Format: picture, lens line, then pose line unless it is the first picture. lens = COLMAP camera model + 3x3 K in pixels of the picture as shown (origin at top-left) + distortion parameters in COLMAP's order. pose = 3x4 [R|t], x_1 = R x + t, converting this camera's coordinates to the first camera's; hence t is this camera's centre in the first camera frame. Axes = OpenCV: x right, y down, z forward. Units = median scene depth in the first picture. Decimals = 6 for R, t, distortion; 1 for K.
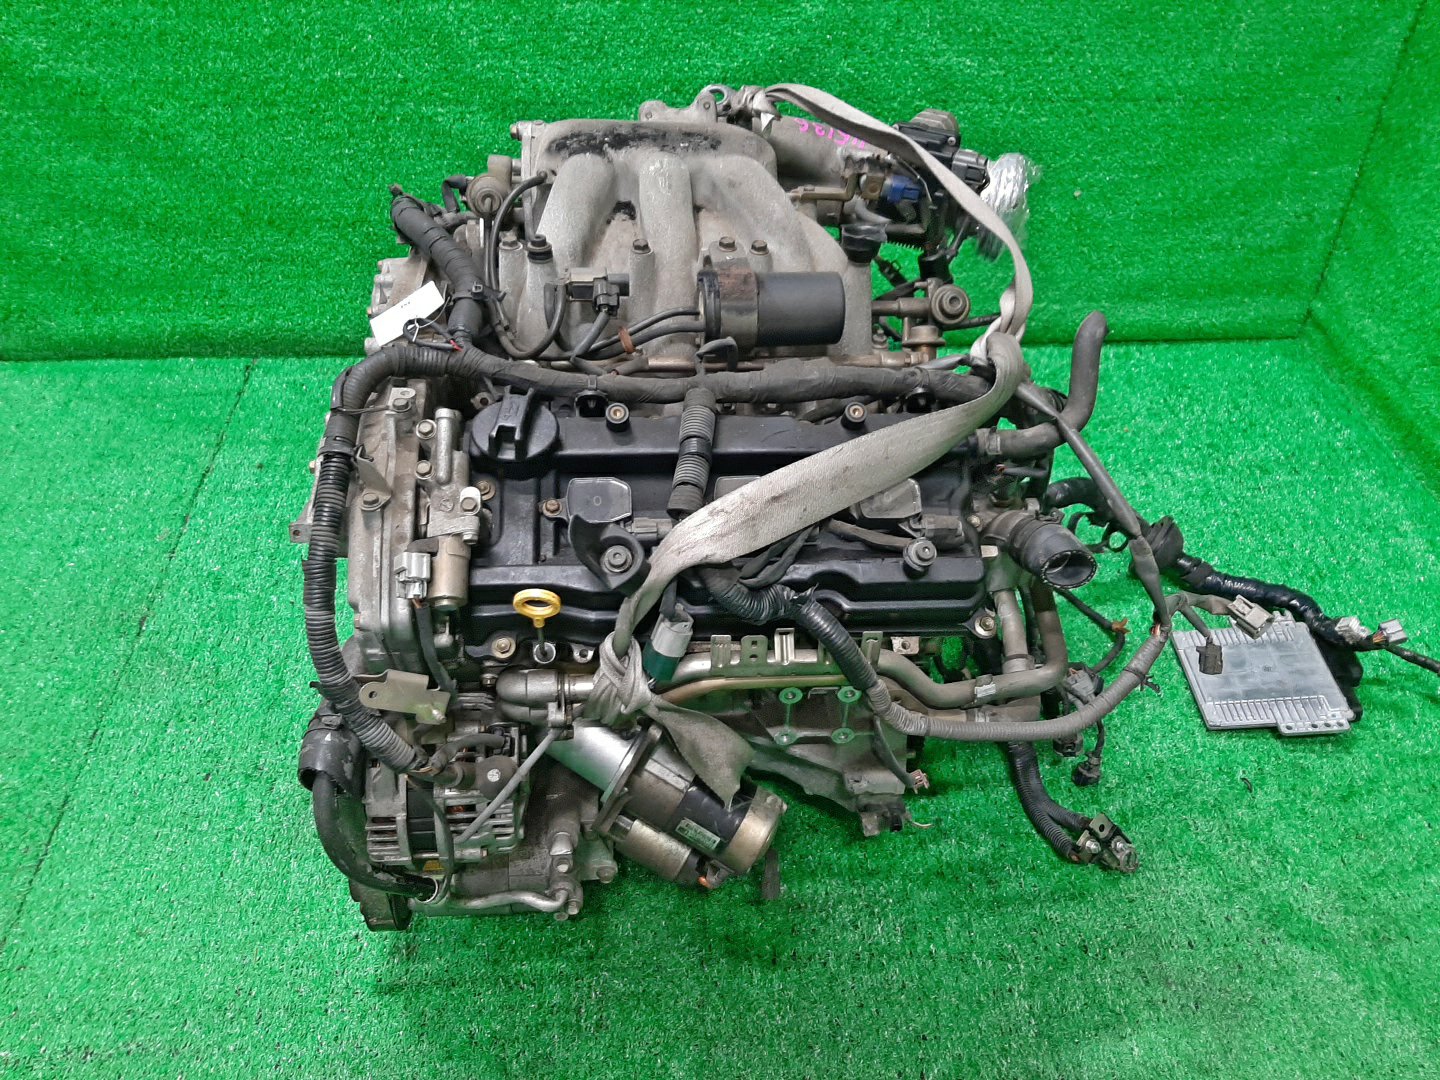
lens RADIAL K [[1129.5, 0, 720.0], [0, 1129.5, 540.0], [0, 0, 1]] dist [0.057754, -0.111828]
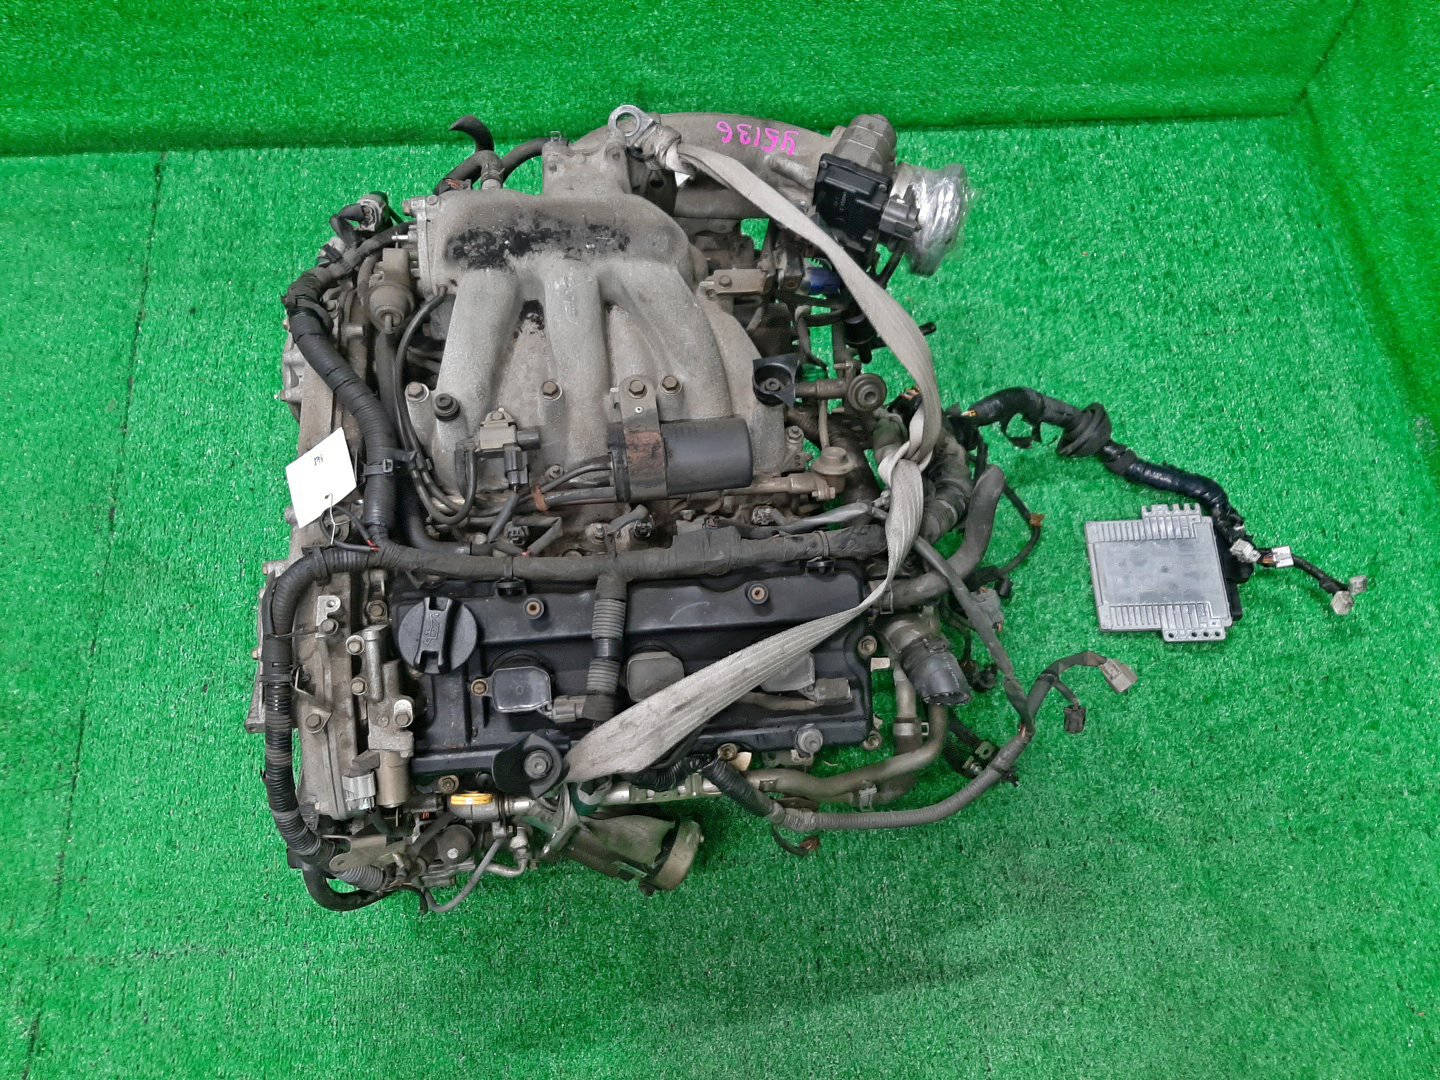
lens RADIAL K [[1129.5, 0, 720.0], [0, 1129.5, 540.0], [0, 0, 1]] dist [0.057754, -0.111828]
pose [[0.999890, -0.010604, 0.010369, 0.054066], [0.005323, 0.909148, 0.416438, -0.440337], [-0.013843, -0.416337, 0.909105, 0.037005]]
